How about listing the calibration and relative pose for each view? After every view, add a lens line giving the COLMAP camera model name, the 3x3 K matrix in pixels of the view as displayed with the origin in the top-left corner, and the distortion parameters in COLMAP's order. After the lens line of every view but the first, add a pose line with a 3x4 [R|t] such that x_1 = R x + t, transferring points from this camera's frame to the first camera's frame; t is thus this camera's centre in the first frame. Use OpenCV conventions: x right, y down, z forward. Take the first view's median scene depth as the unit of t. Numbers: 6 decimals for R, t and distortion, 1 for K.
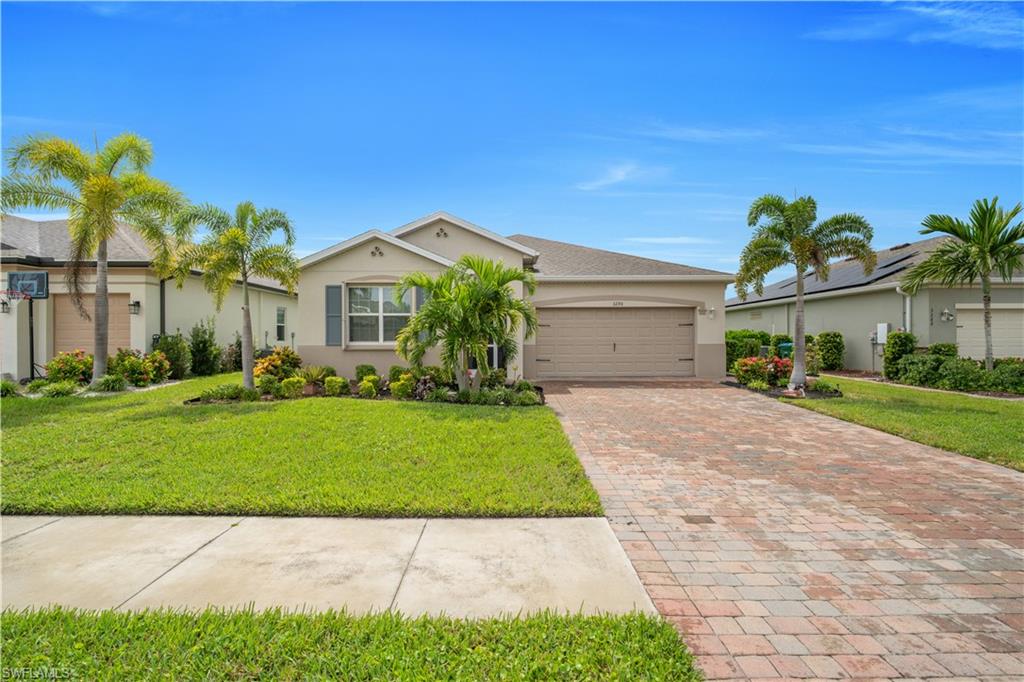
lens RADIAL K [[474.2, 0, 511.0], [0, 474.2, 342.6], [0, 0, 1]] dist [0.000955, 0.000421]
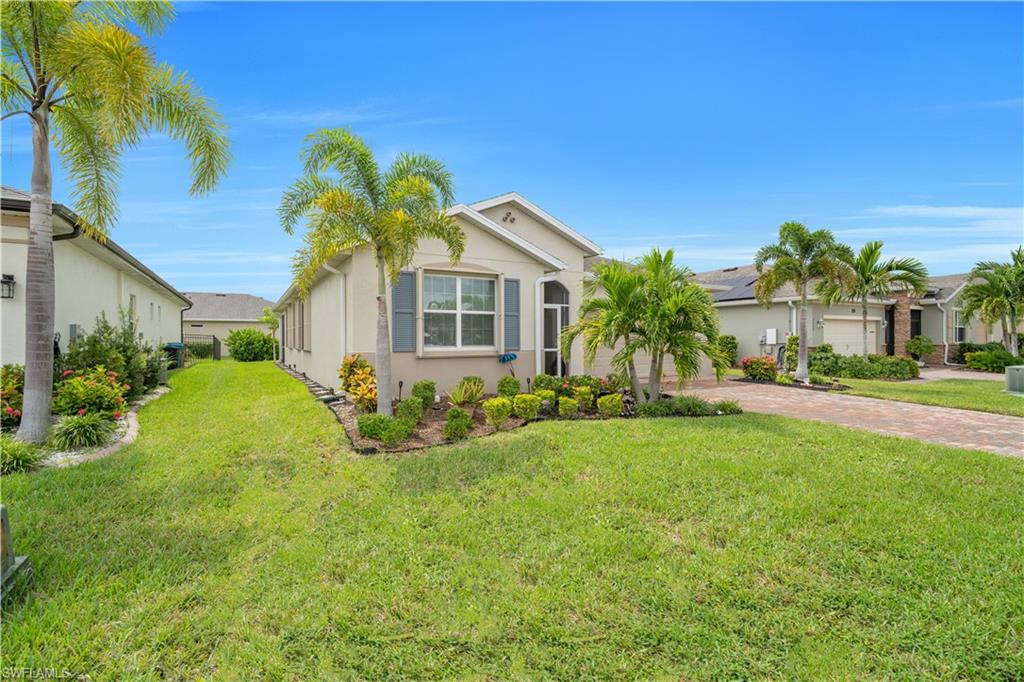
lens RADIAL K [[474.2, 0, 512.1], [0, 474.2, 339.2], [0, 0, 1]] dist [0.000955, 0.000421]
pose [[0.871147, -0.000757, 0.491021, -0.584748], [0.003059, 0.999988, -0.003887, -0.010521], [-0.491012, 0.004888, 0.871139, 0.269247]]
